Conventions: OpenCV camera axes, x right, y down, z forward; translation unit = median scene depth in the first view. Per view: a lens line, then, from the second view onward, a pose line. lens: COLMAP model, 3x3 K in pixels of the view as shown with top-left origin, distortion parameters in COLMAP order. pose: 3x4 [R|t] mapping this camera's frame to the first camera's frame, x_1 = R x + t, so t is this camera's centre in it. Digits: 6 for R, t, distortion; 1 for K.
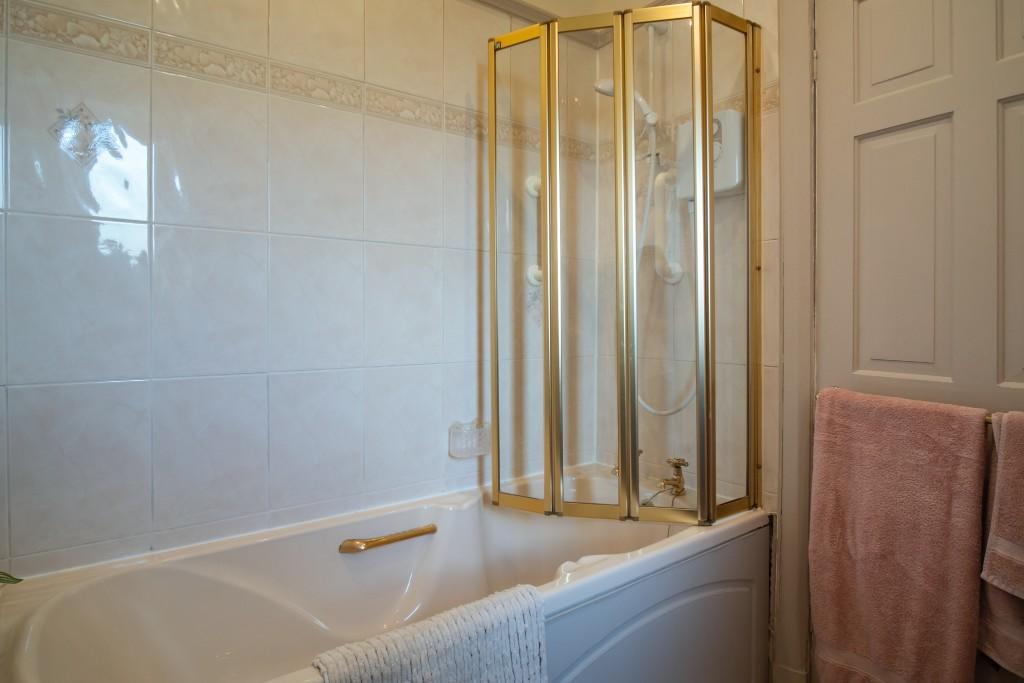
lens RADIAL K [[568.6, 0, 510.9], [0, 568.6, 328.2], [0, 0, 1]] dist [-0.013189, -0.000794]
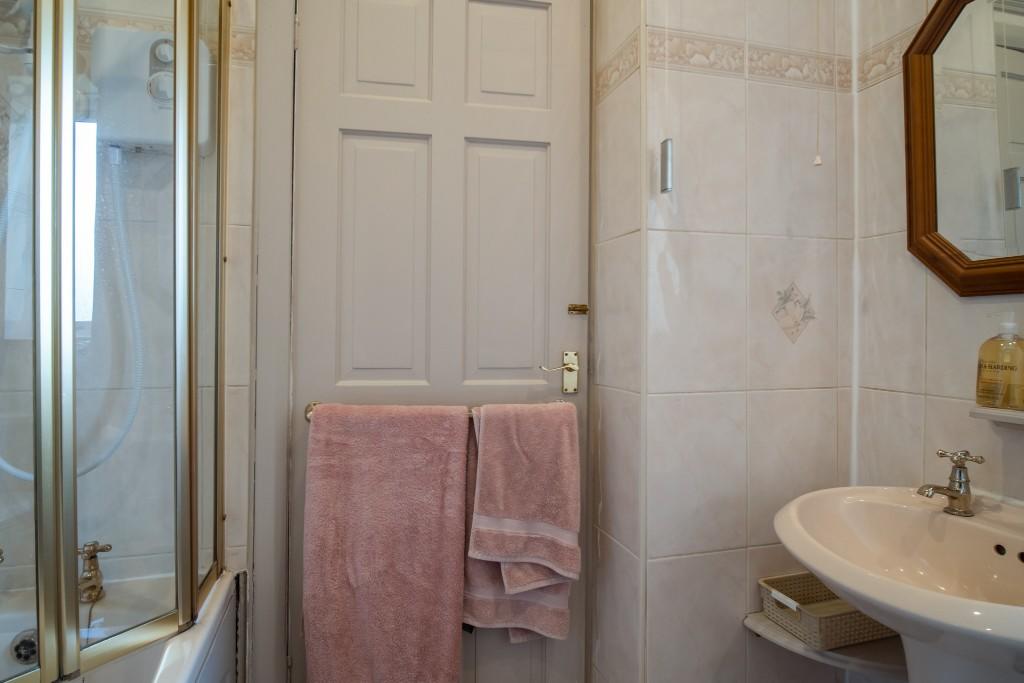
lens RADIAL K [[568.6, 0, 510.9], [0, 568.6, 328.2], [0, 0, 1]] dist [-0.013189, -0.000794]
pose [[0.363647, 0.003583, 0.931530, -0.168028], [0.011706, 0.999896, -0.008416, -0.001608], [-0.931463, 0.013965, 0.363567, 0.443267]]
